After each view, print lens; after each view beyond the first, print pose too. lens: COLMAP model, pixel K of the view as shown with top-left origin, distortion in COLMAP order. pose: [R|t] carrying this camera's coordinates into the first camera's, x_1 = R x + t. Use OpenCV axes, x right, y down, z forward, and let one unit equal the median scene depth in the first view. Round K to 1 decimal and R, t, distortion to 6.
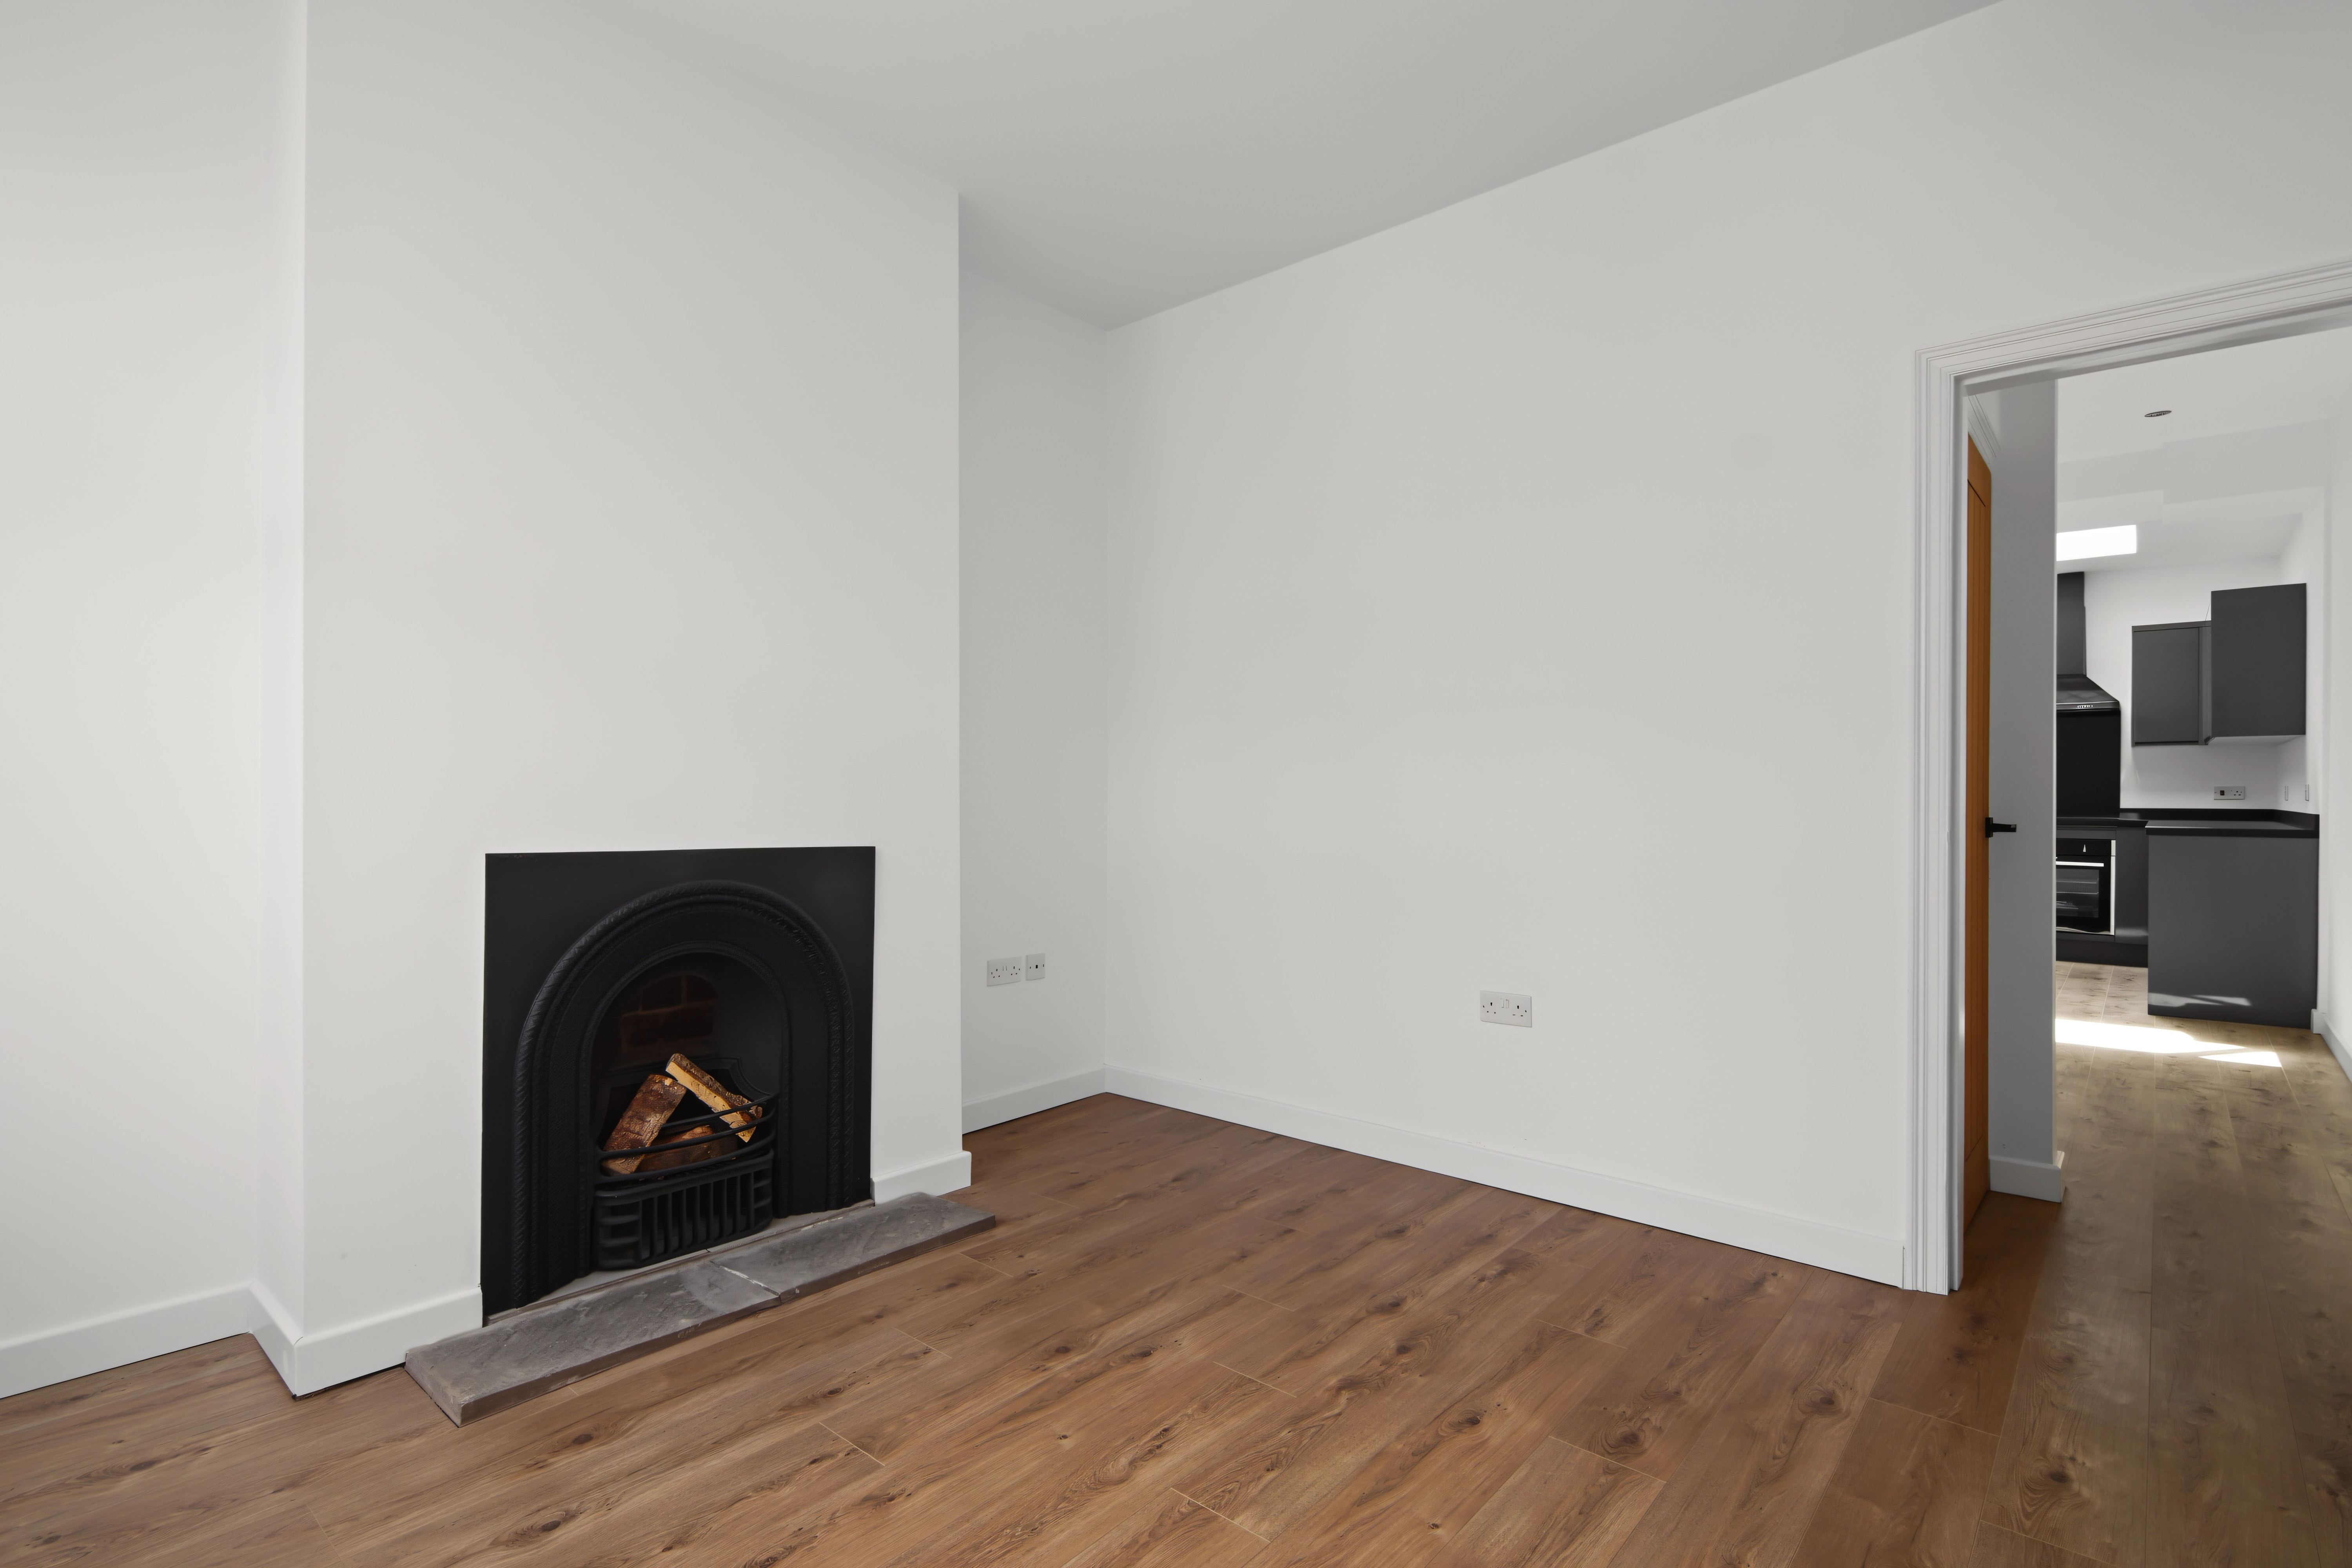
lens RADIAL K [[1138.1, 0, 1150.9], [0, 1138.1, 788.6], [0, 0, 1]] dist [0.028497, -0.023155]
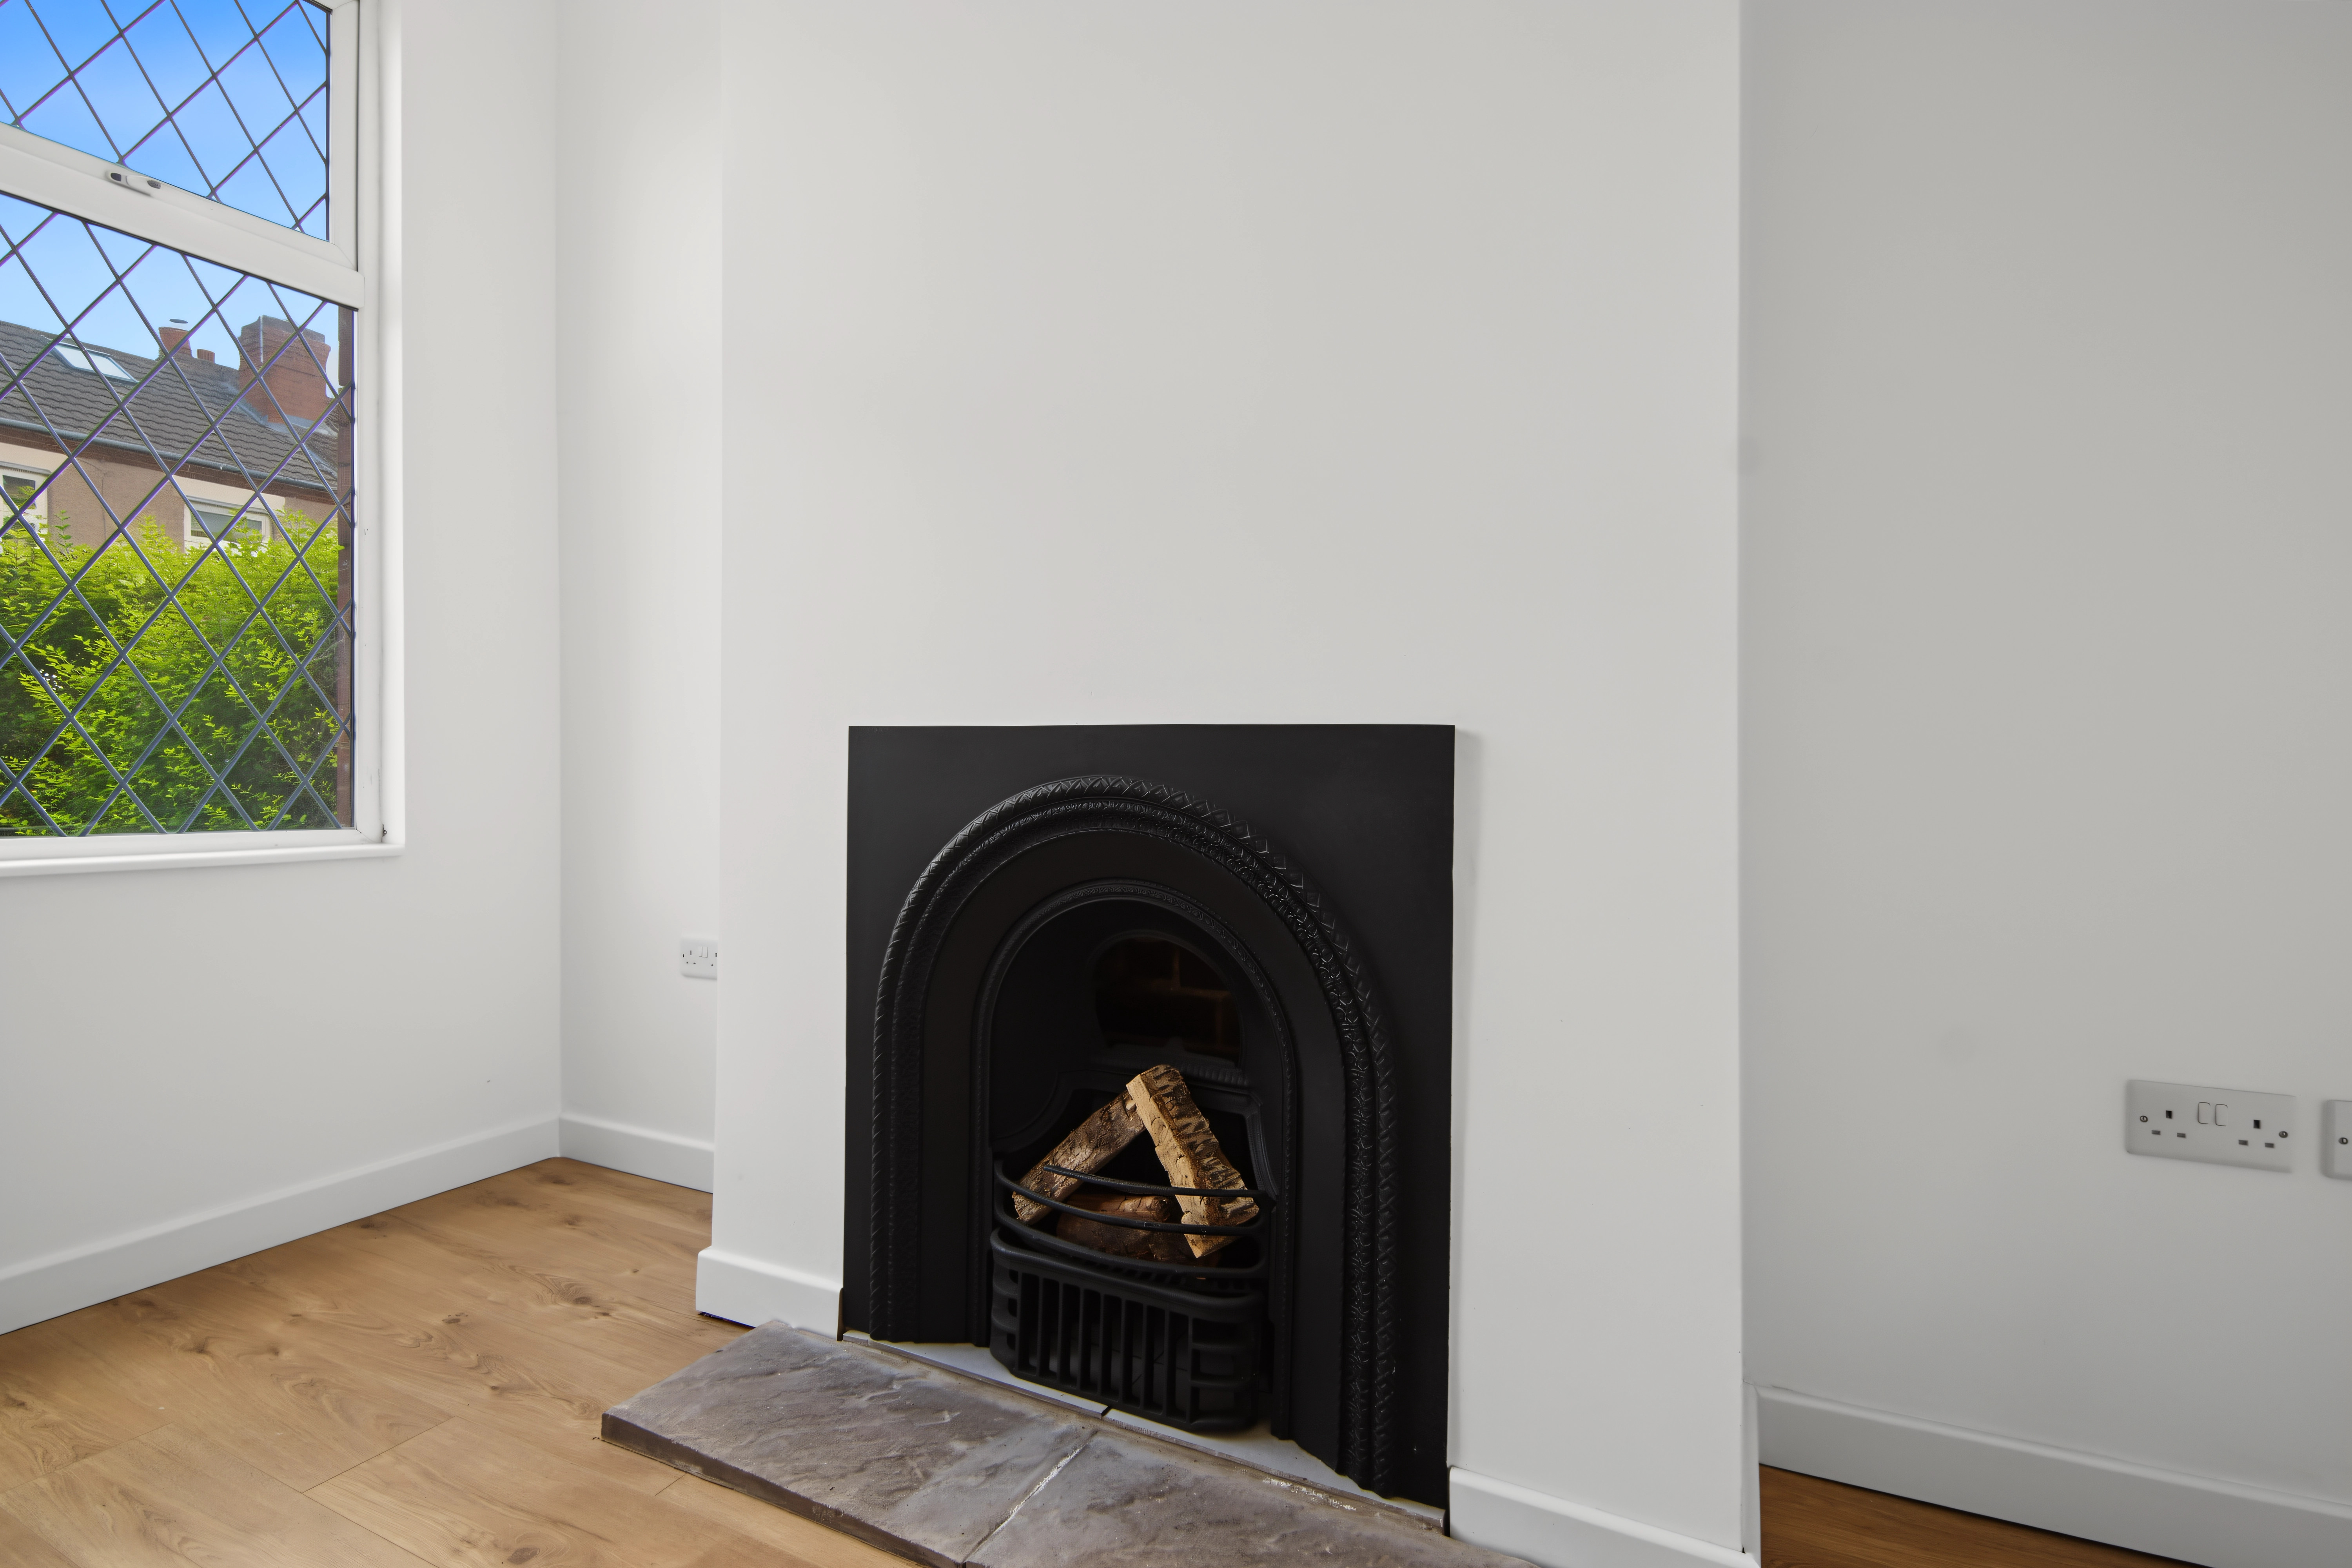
lens RADIAL K [[1135.7, 0, 1148.4], [0, 1135.7, 784.6], [0, 0, 1]] dist [0.026393, -0.016596]
pose [[0.232438, 0.004070, -0.972603, 0.185741], [0.004658, 0.999975, 0.005298, 0.082641], [0.972600, -0.005762, 0.232413, 0.903846]]
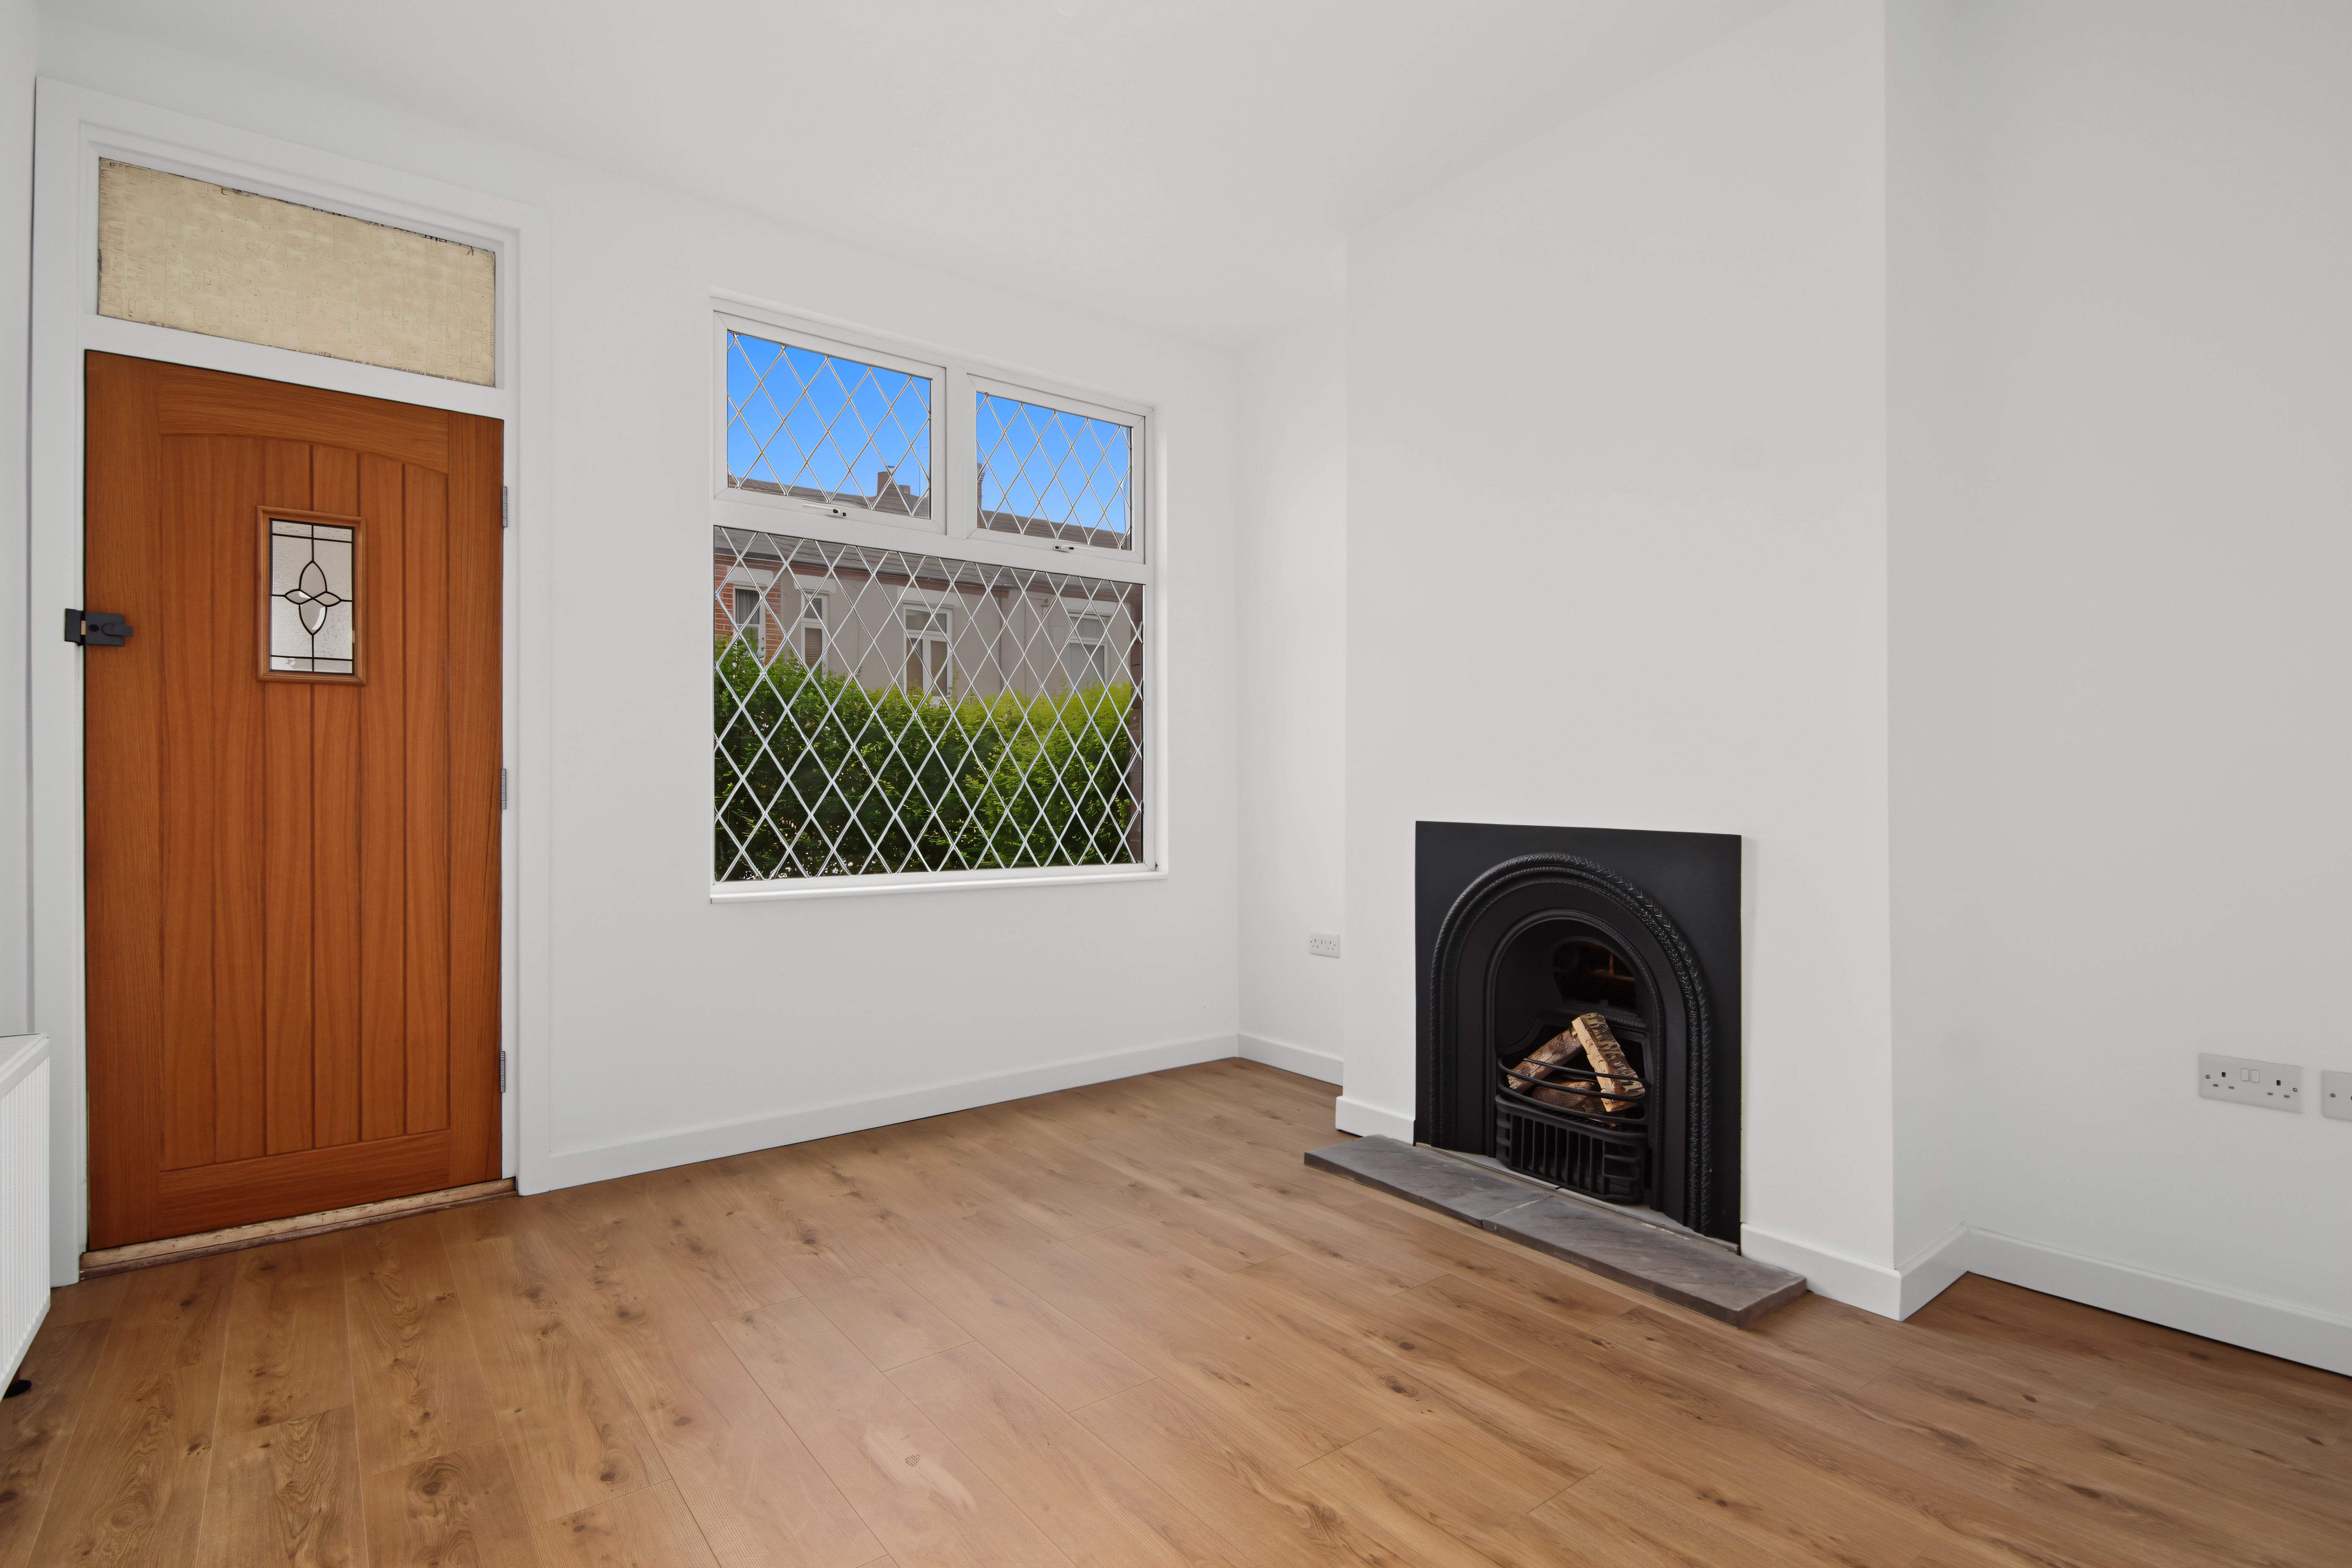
lens RADIAL K [[1135.7, 0, 1148.4], [0, 1135.7, 784.6], [0, 0, 1]] dist [0.026393, -0.016596]
pose [[-0.215403, -0.010974, -0.976464, 0.797716], [0.007614, 0.999888, -0.012917, 0.024097], [0.976496, -0.010217, -0.215295, 0.869978]]
